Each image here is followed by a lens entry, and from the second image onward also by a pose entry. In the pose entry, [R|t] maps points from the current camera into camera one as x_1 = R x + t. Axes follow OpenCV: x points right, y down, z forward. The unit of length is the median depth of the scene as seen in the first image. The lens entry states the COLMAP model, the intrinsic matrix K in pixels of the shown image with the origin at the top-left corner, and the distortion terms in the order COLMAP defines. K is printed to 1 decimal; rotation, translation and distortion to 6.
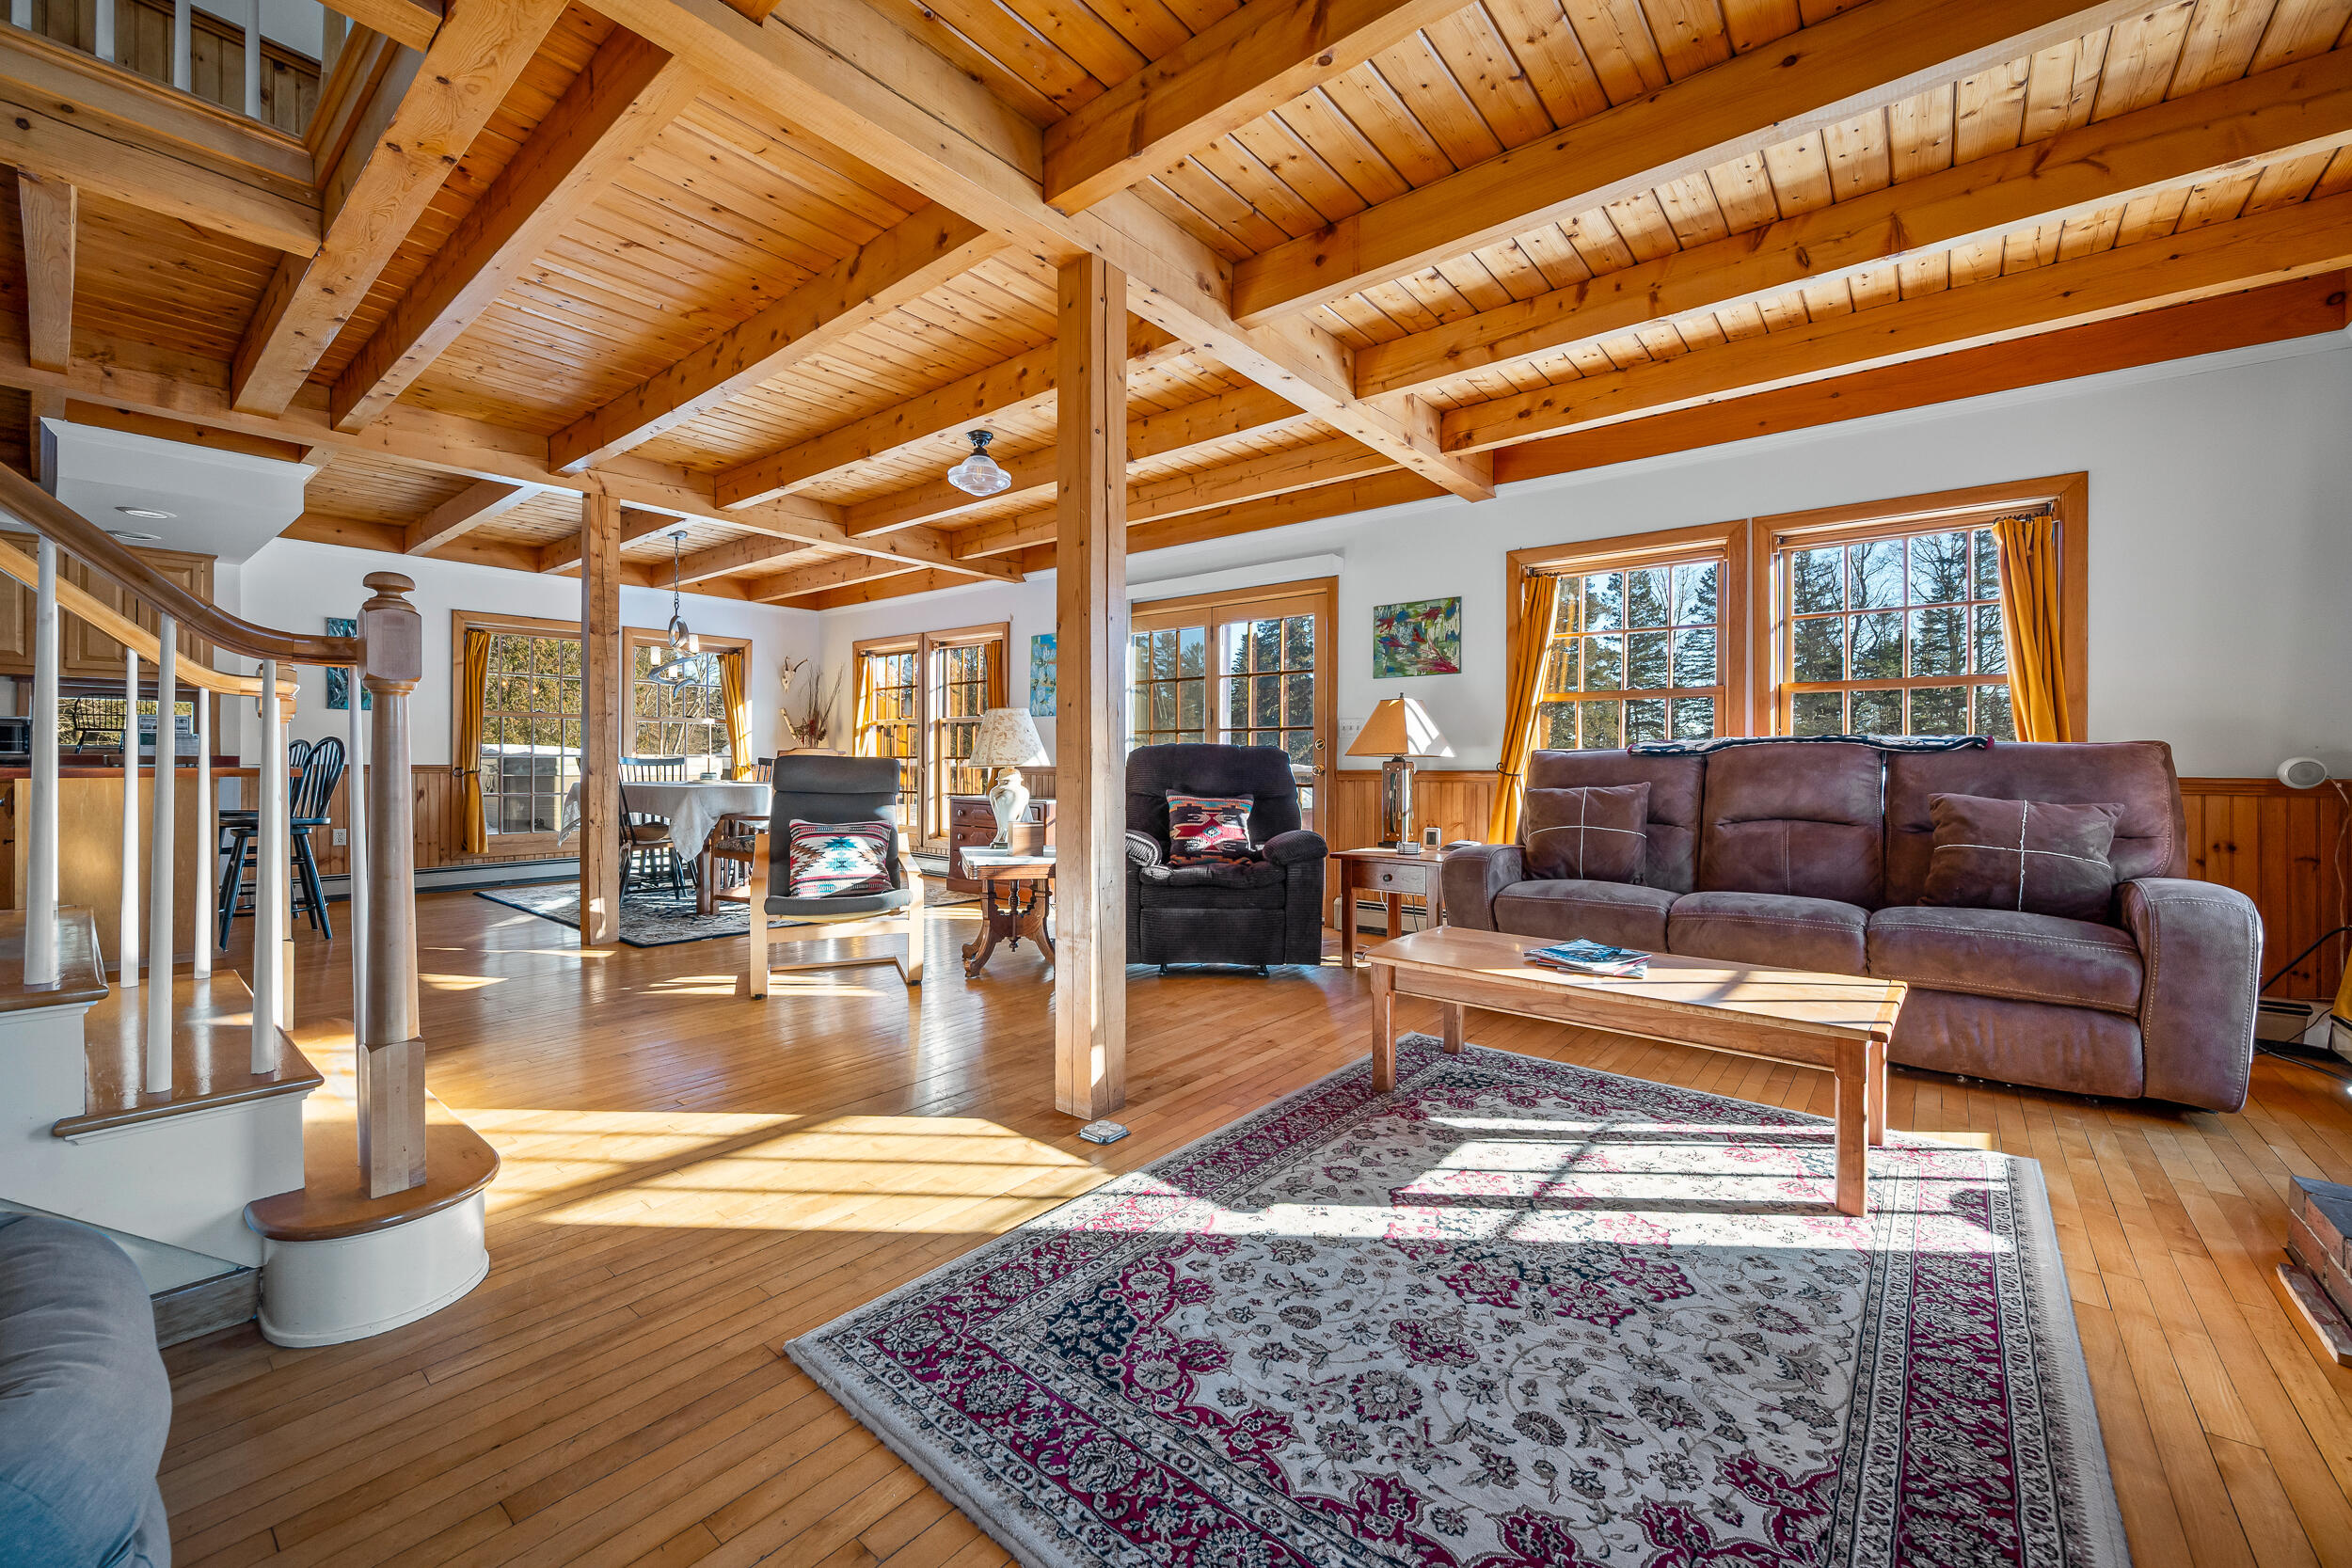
lens RADIAL K [[928.6, 0, 1180.1], [0, 928.6, 772.8], [0, 0, 1]] dist [-0.003012, 0.000711]
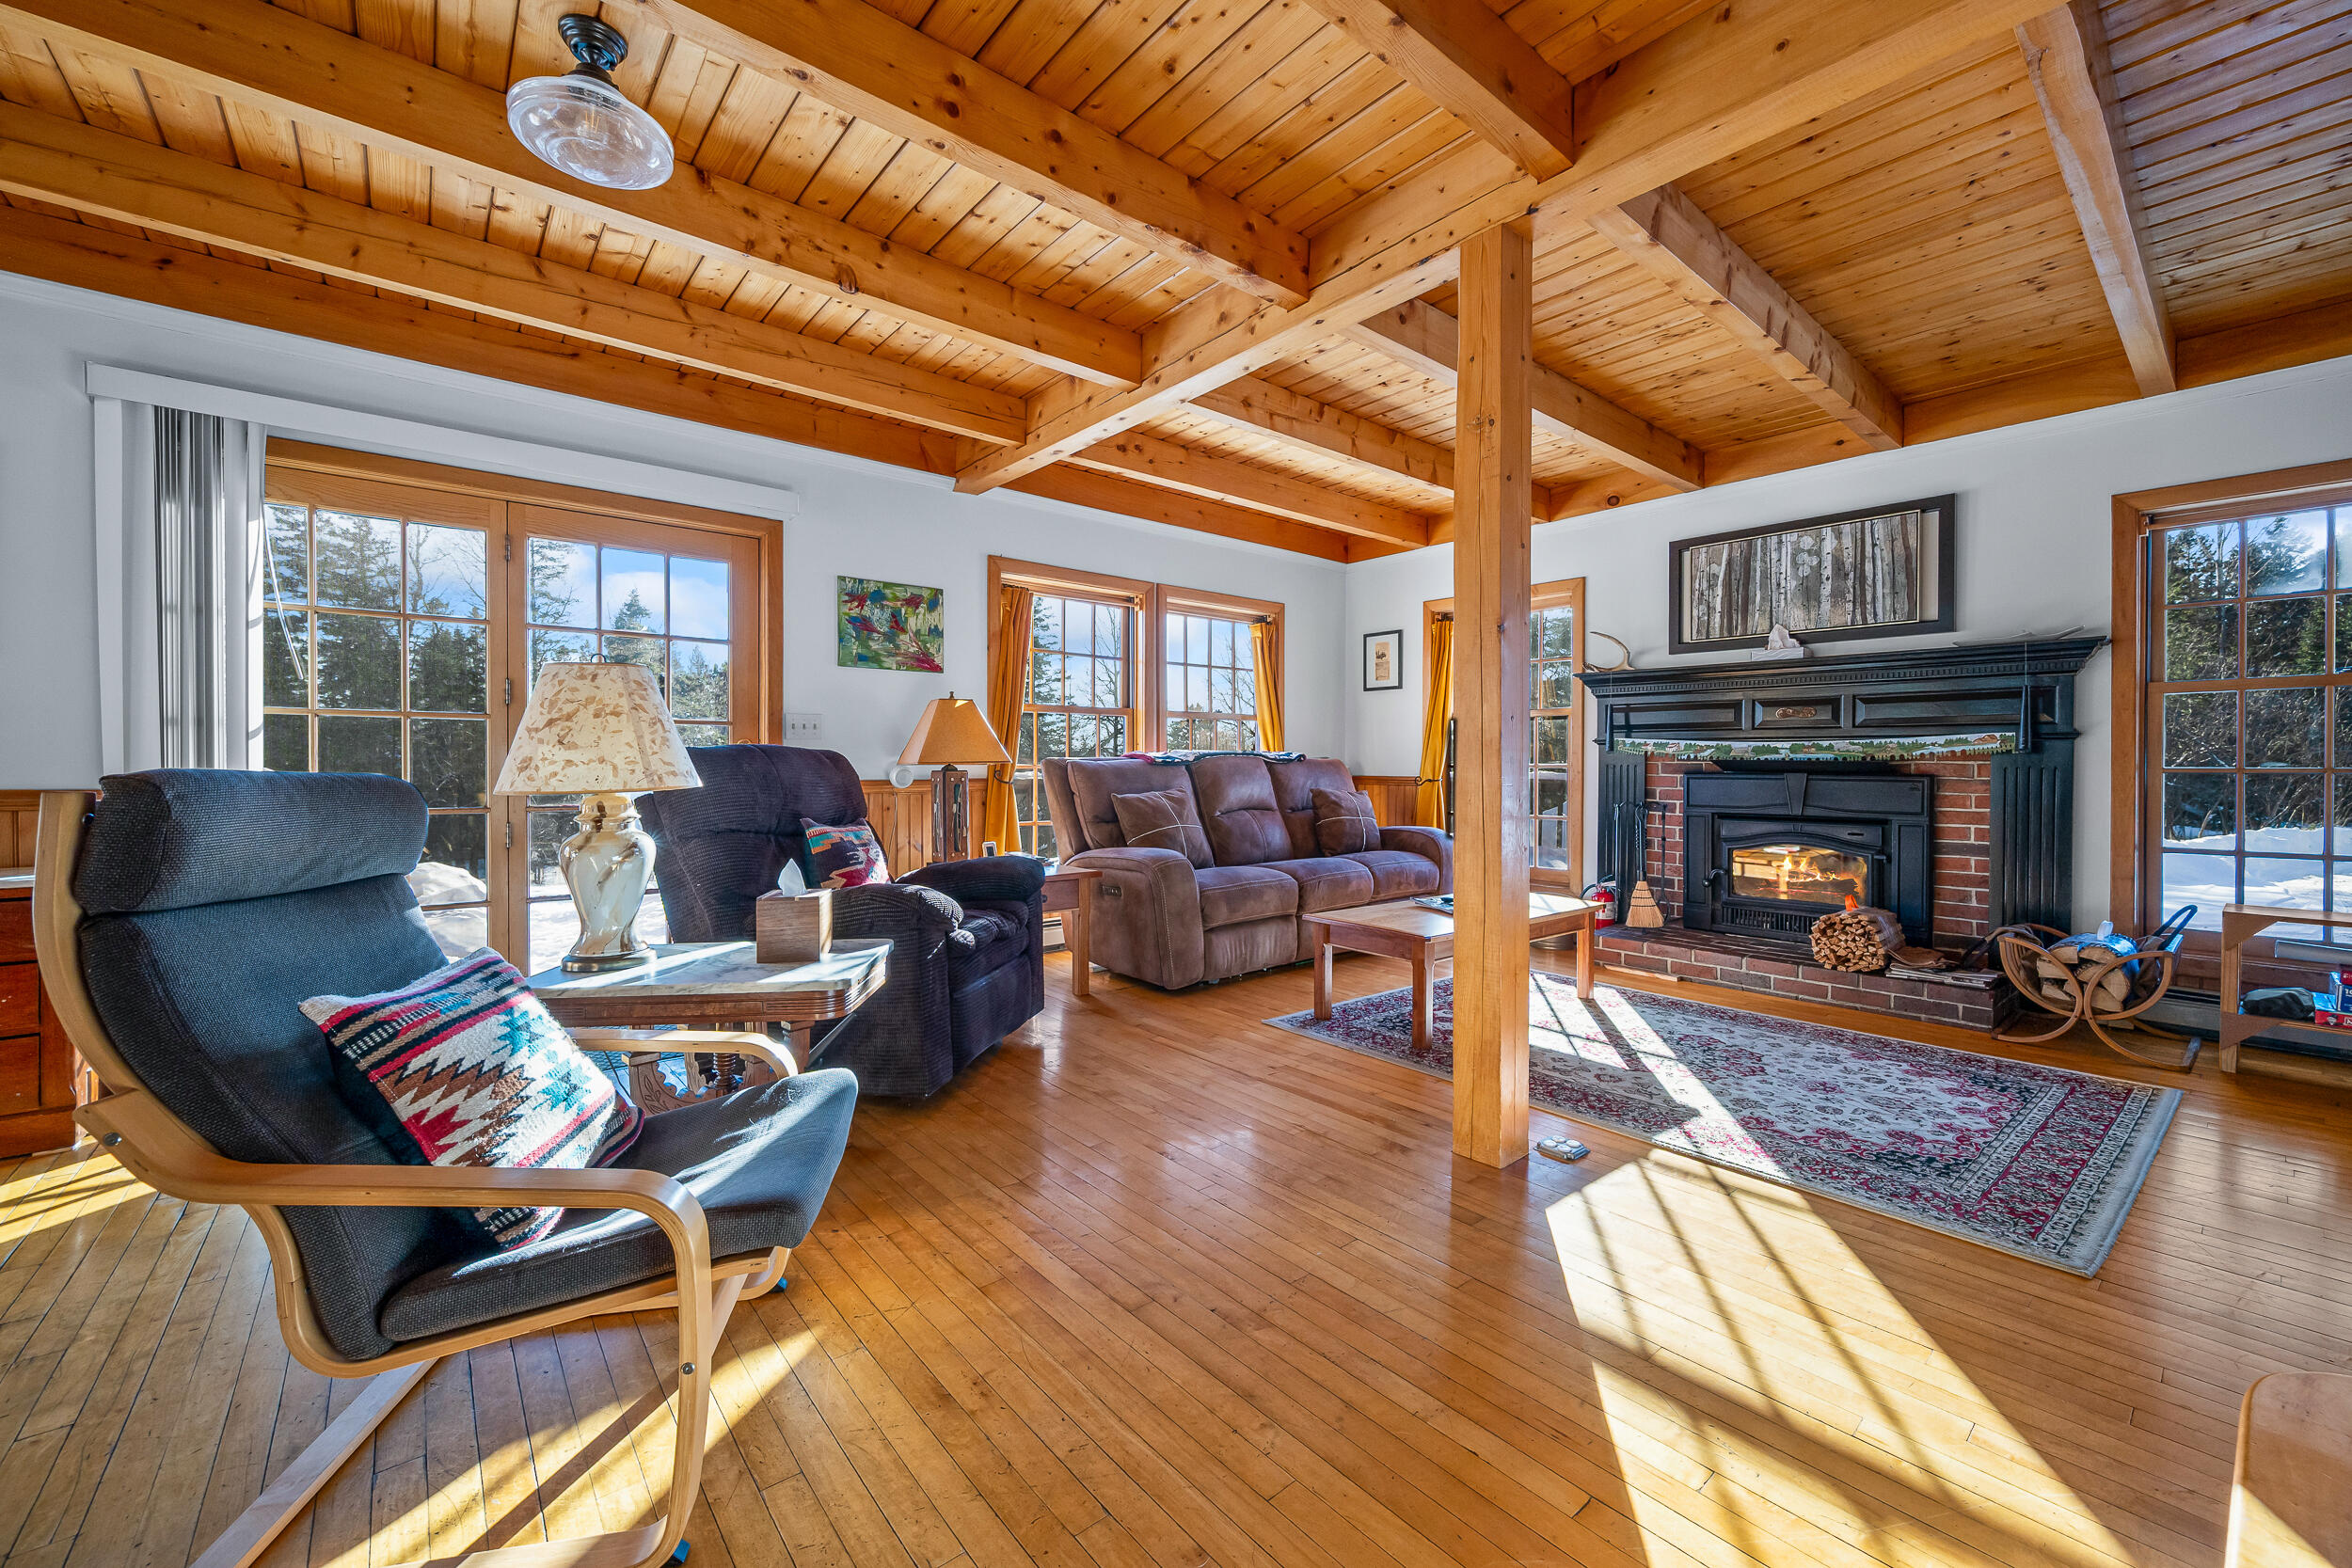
lens RADIAL K [[928.6, 0, 1187.6], [0, 928.6, 772.0], [0, 0, 1]] dist [-0.003012, 0.000711]
pose [[0.182035, -0.010265, 0.983238, -1.430277], [0.008764, 0.999923, 0.008816, -0.039264], [-0.983253, 0.007013, 0.182111, 1.524561]]
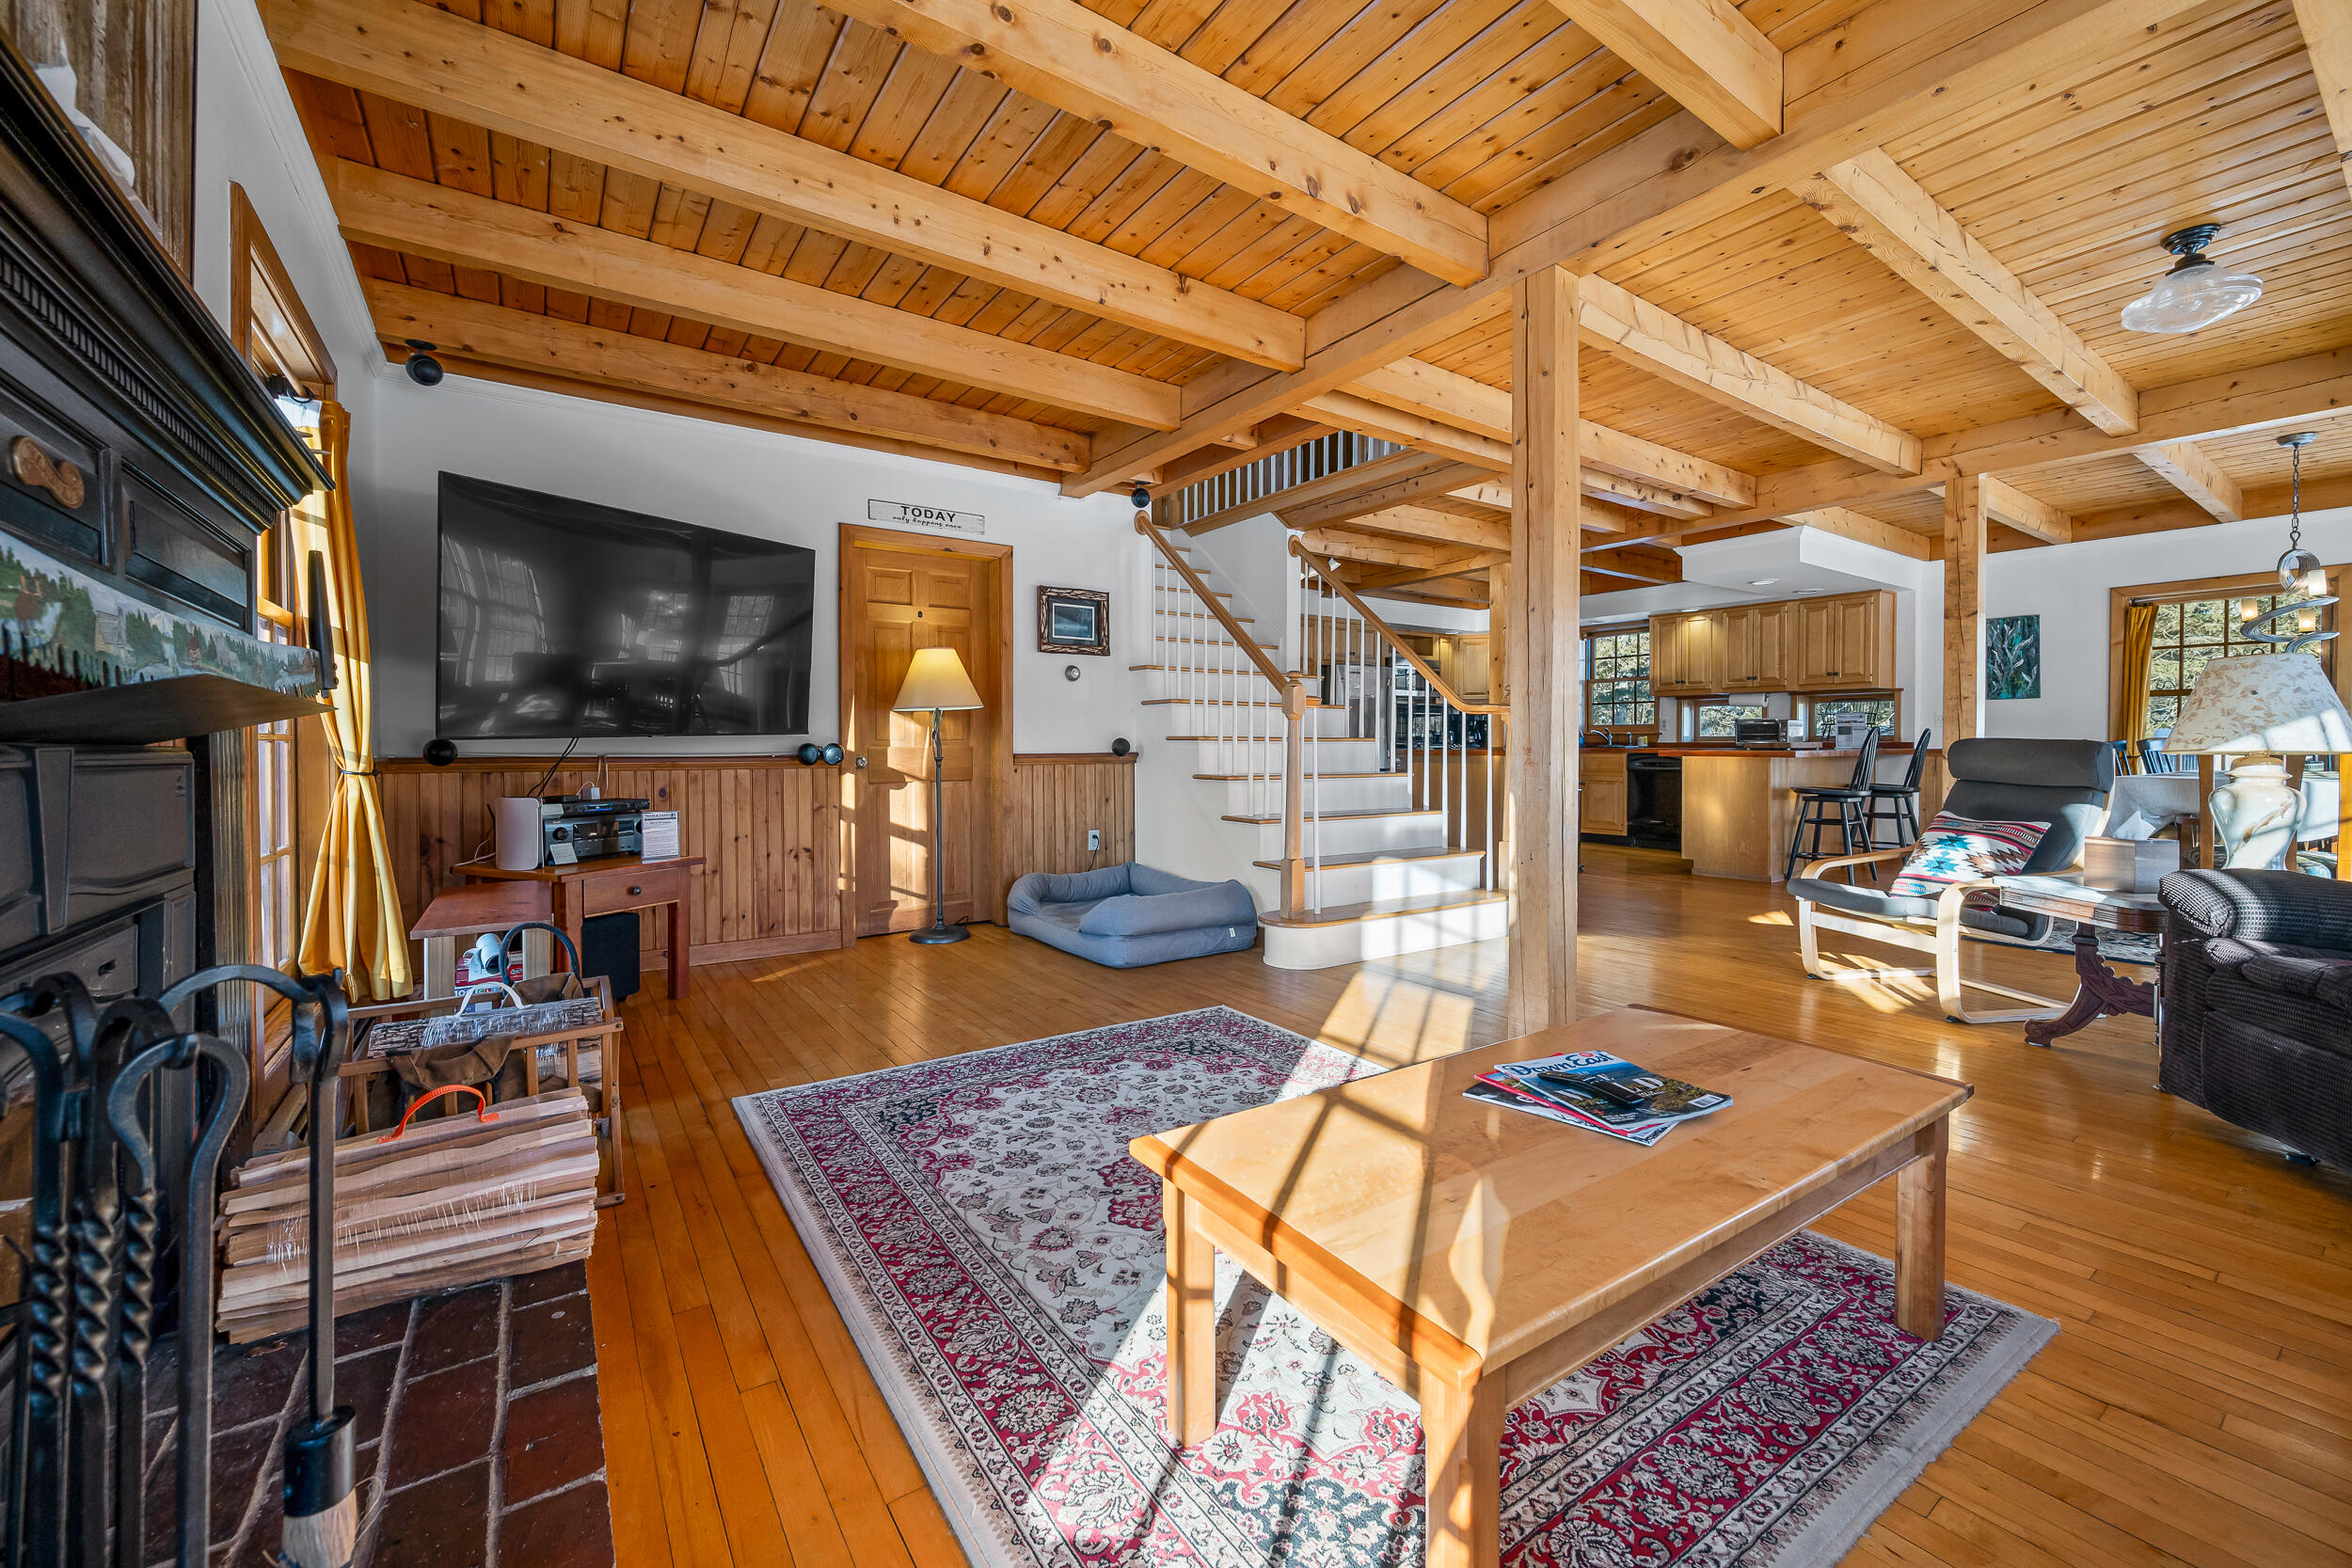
lens RADIAL K [[928.6, 0, 1191.0], [0, 928.6, 756.3], [0, 0, 1]] dist [-0.003012, 0.000711]
pose [[-0.267036, 0.008181, -0.963652, 1.395635], [-0.010543, 0.999879, 0.011410, -0.008972], [0.963629, 0.013206, -0.266917, 1.207857]]
